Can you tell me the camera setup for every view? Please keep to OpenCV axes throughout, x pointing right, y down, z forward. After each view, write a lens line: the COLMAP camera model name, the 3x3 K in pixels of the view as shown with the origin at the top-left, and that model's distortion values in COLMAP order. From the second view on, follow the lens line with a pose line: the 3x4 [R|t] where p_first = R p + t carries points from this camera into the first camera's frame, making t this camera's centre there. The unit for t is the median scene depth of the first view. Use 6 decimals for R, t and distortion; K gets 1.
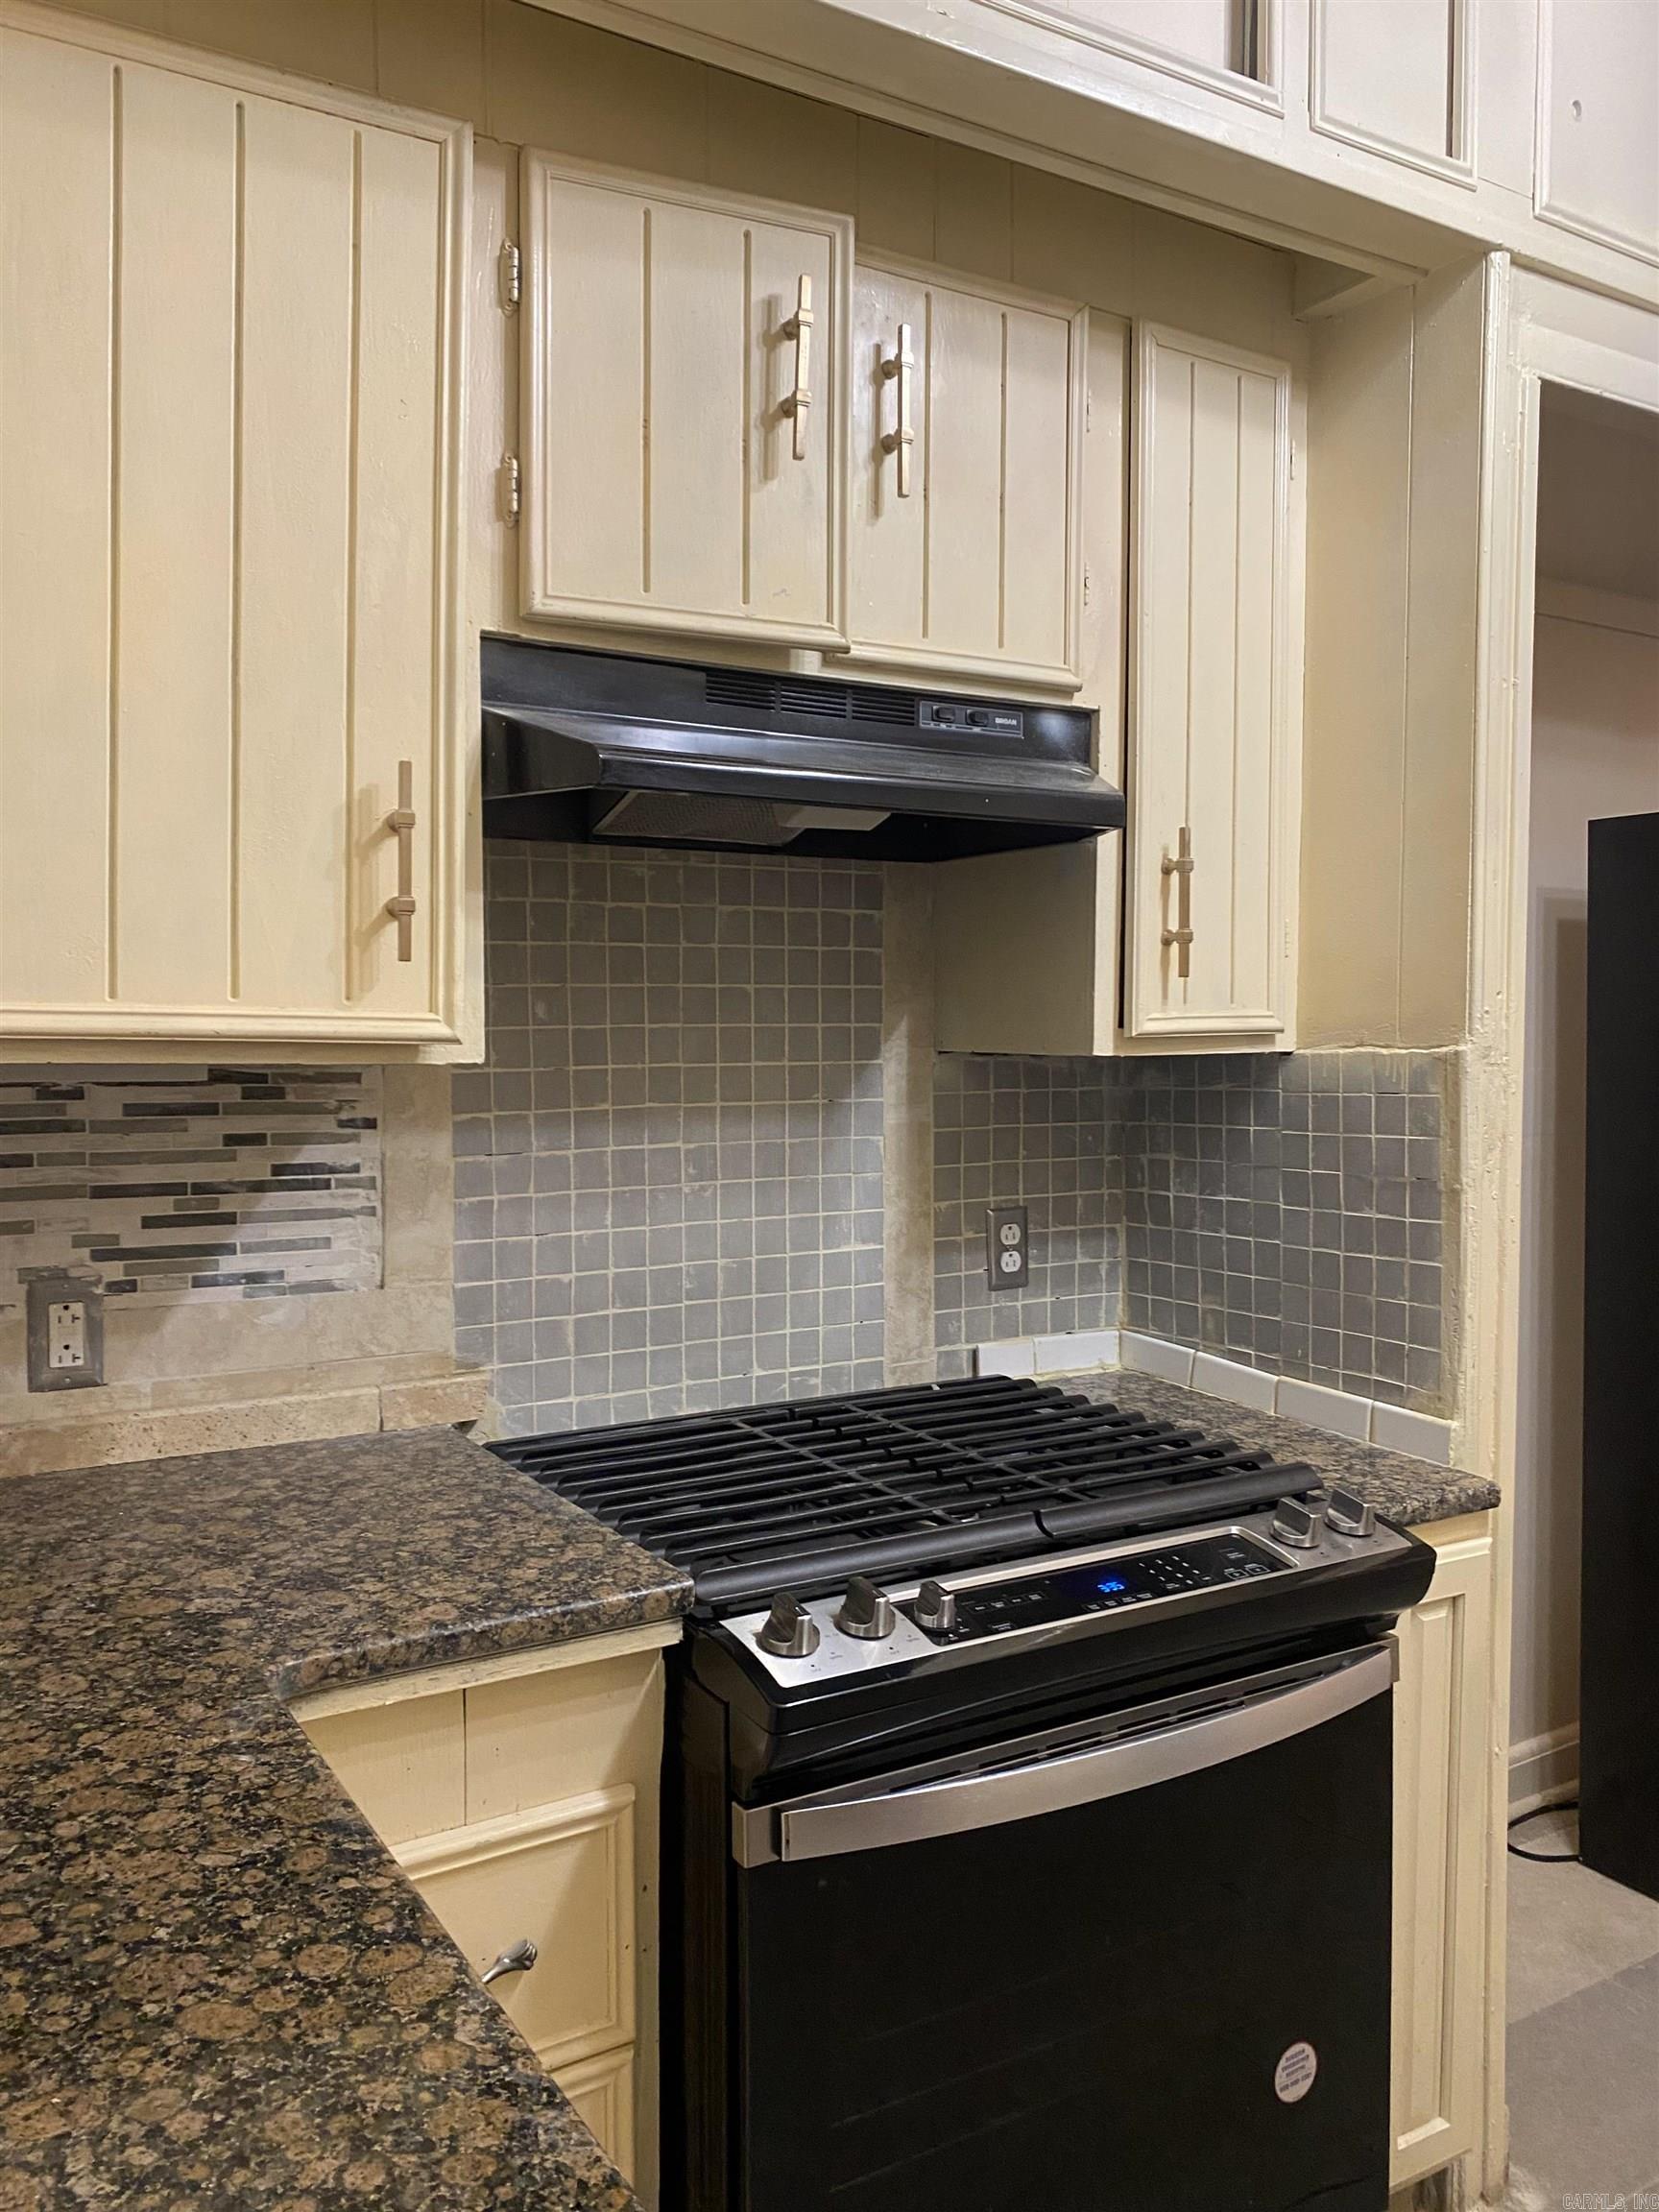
lens RADIAL K [[1670.6, 0, 796.9], [0, 1670.6, 1048.3], [0, 0, 1]] dist [0.059816, -0.092892]
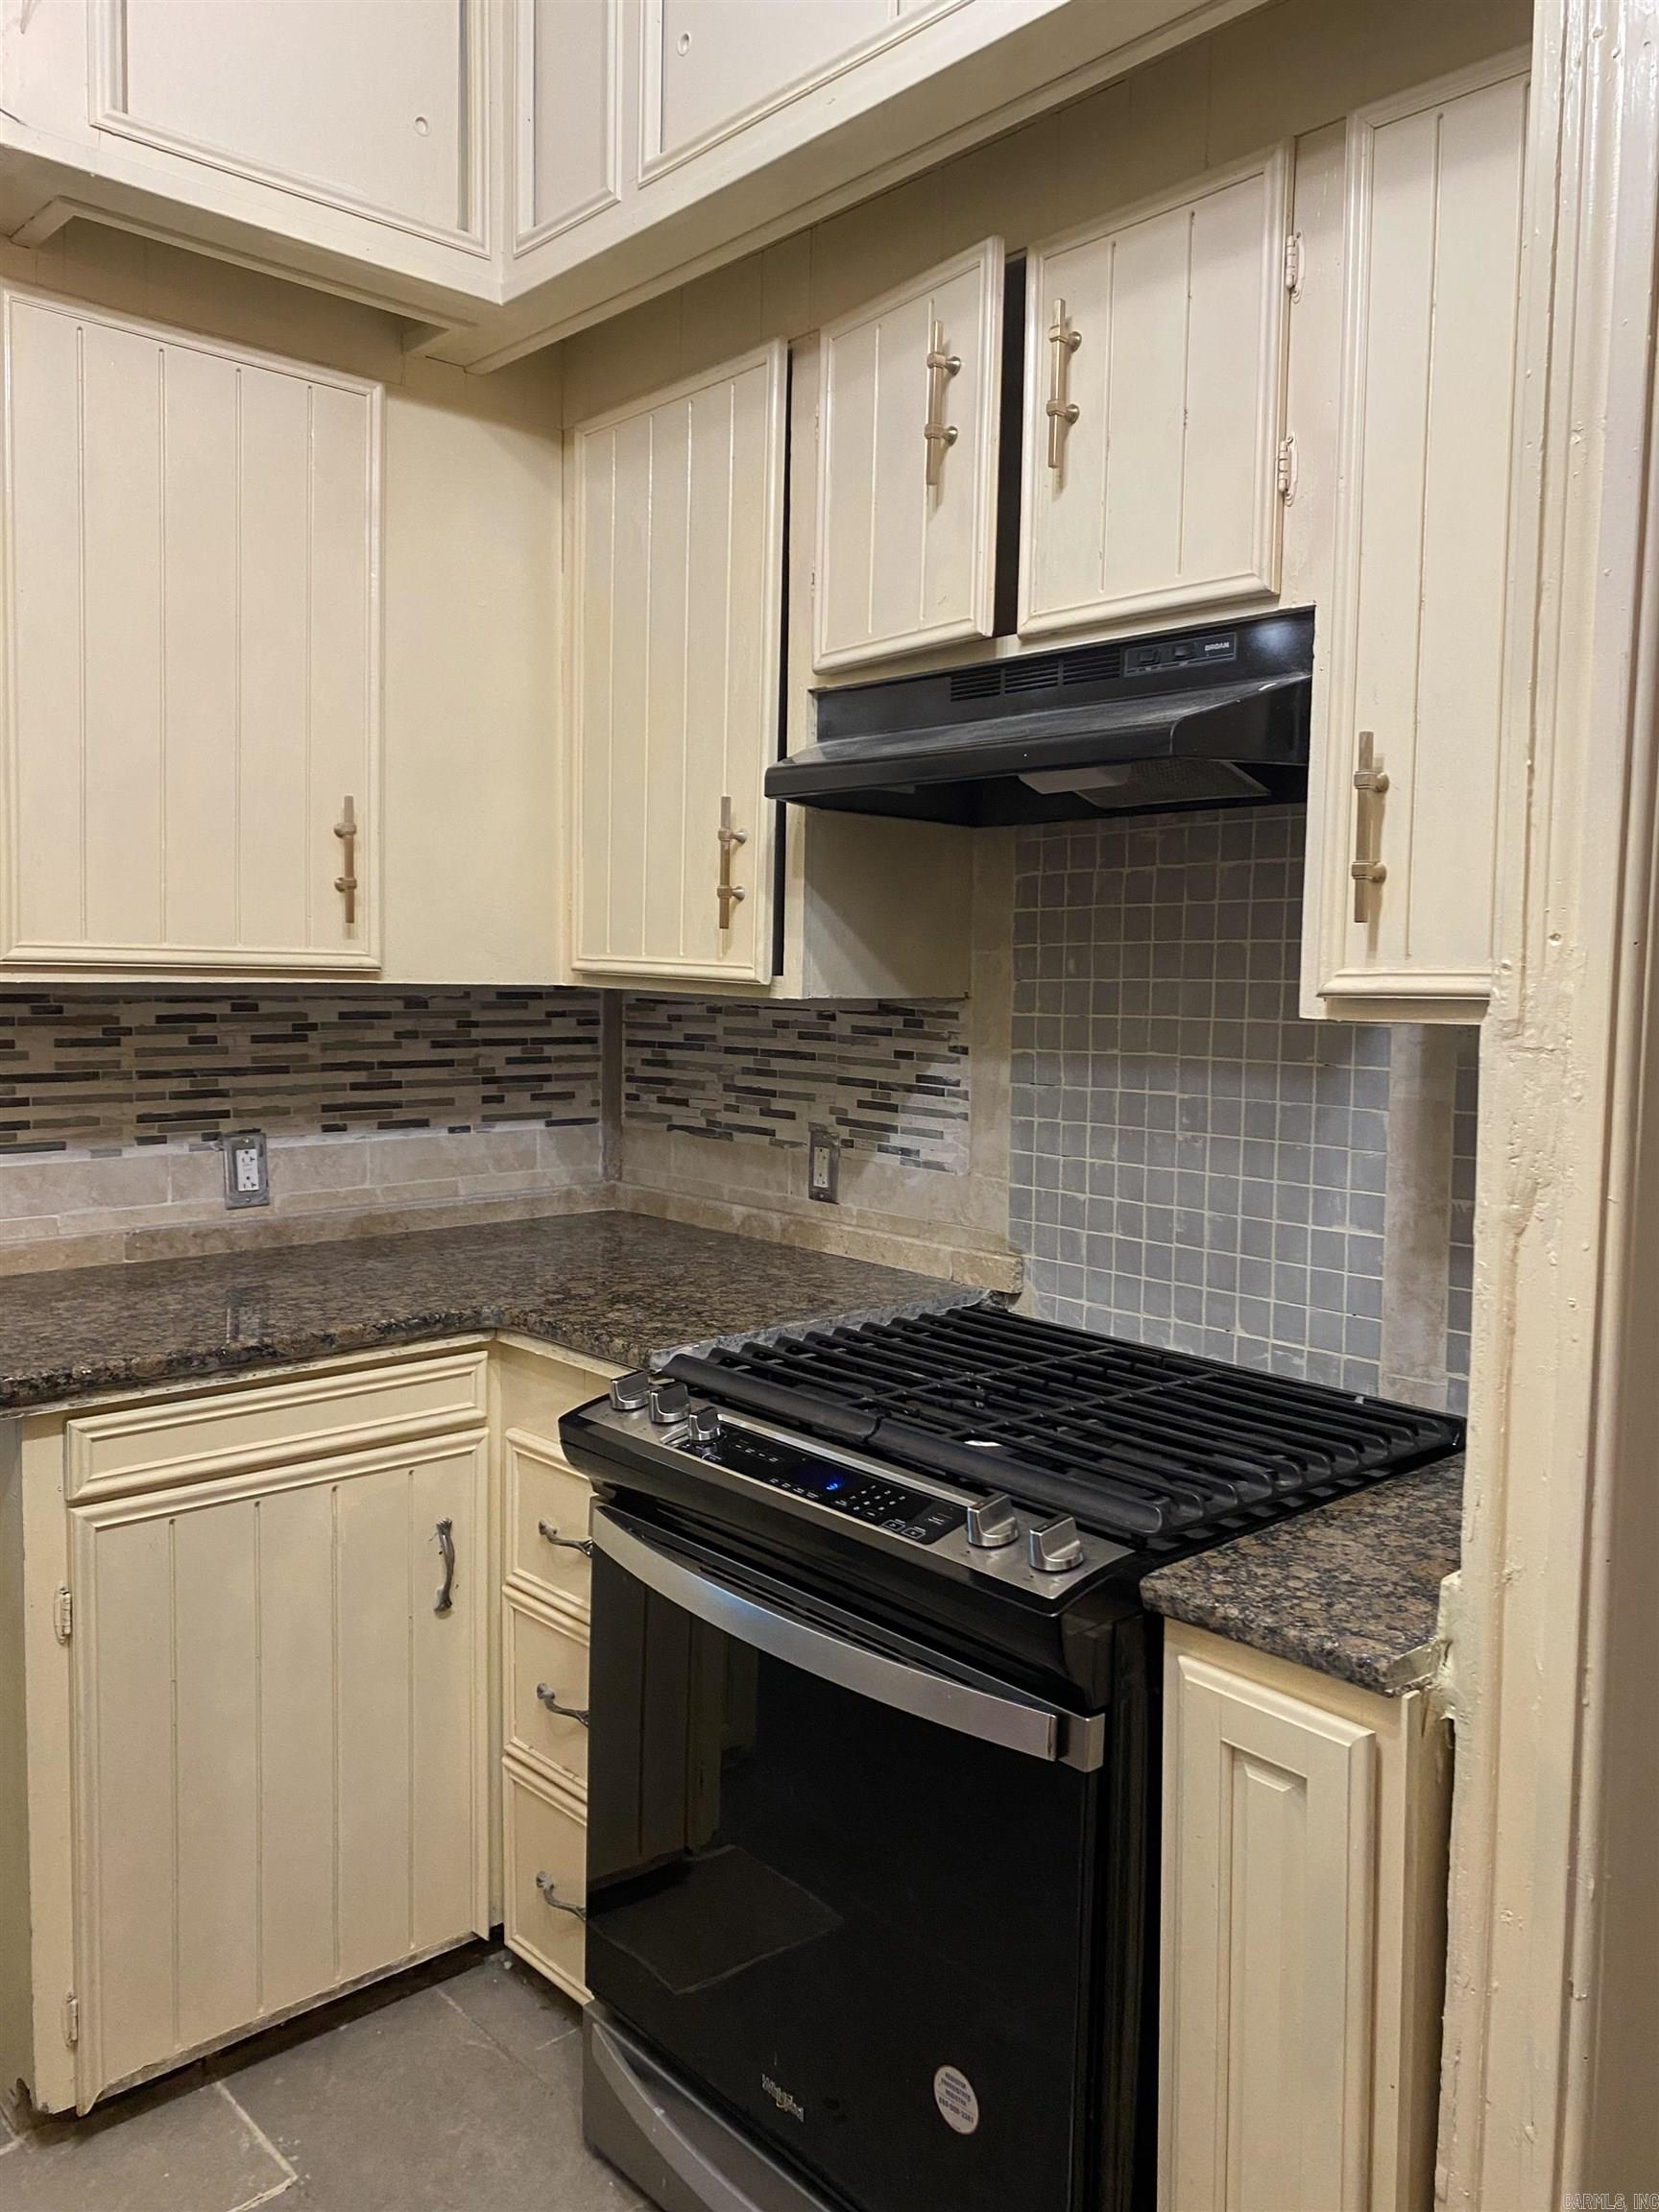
lens RADIAL K [[1670.6, 0, 796.0], [0, 1670.6, 1046.1], [0, 0, 1]] dist [0.059816, -0.092892]
pose [[0.170036, 0.047151, -0.984309, 1.007444], [-0.033793, 0.998546, 0.041995, -0.009258], [0.984858, 0.026122, 0.171382, 0.633720]]
